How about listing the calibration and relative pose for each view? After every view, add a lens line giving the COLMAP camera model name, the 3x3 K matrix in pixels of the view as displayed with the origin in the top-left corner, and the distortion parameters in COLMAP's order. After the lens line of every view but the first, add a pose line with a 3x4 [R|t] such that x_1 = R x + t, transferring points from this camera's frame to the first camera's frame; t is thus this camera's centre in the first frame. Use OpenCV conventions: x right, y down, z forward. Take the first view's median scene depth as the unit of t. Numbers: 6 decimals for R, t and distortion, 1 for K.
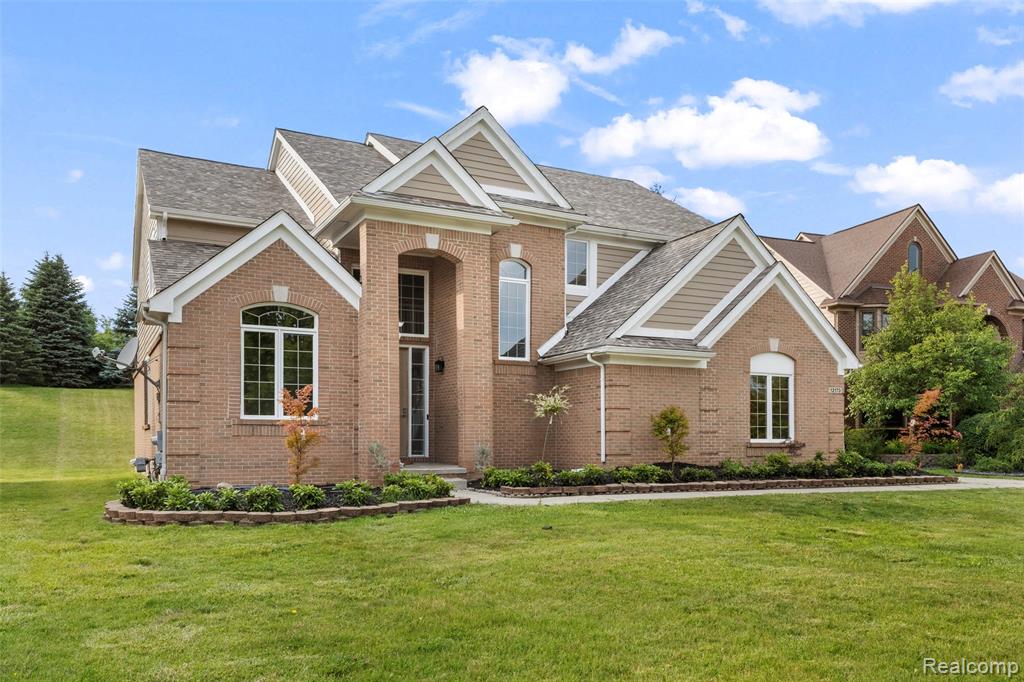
lens RADIAL K [[825.1, 0, 513.3], [0, 825.1, 442.9], [0, 0, 1]] dist [-0.010445, -0.003072]
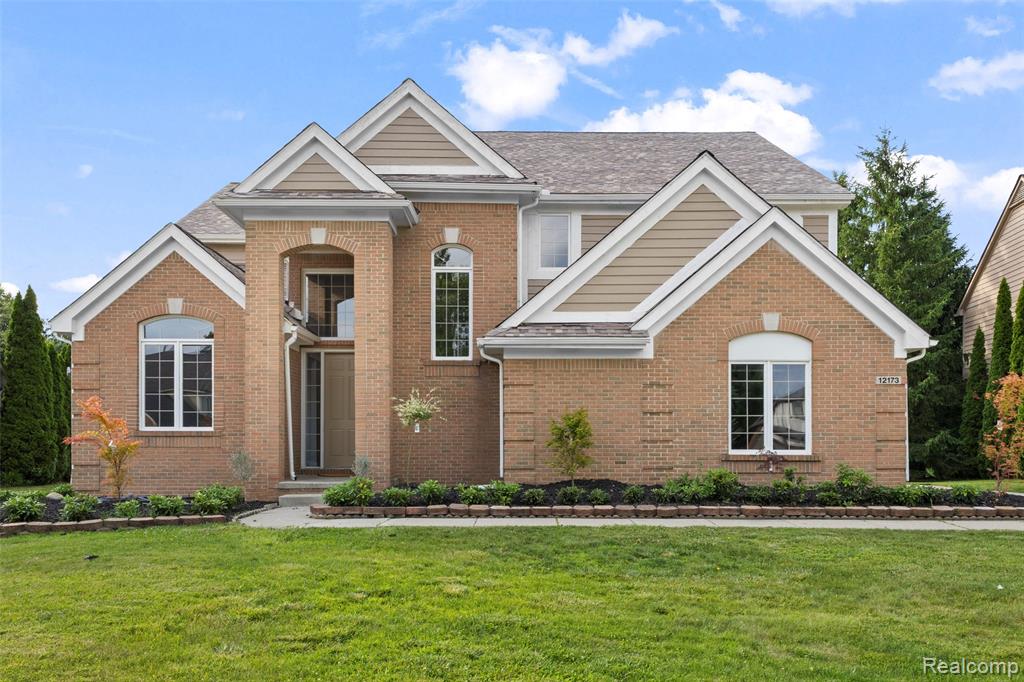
lens RADIAL K [[829.1, 0, 507.1], [0, 829.1, 450.5], [0, 0, 1]] dist [-0.006038, 0.000007]
pose [[0.888548, 0.000632, -0.458784, 0.471311], [-0.000842, 1.000000, -0.000253, -0.003854], [0.458783, 0.000611, 0.888548, 0.248892]]
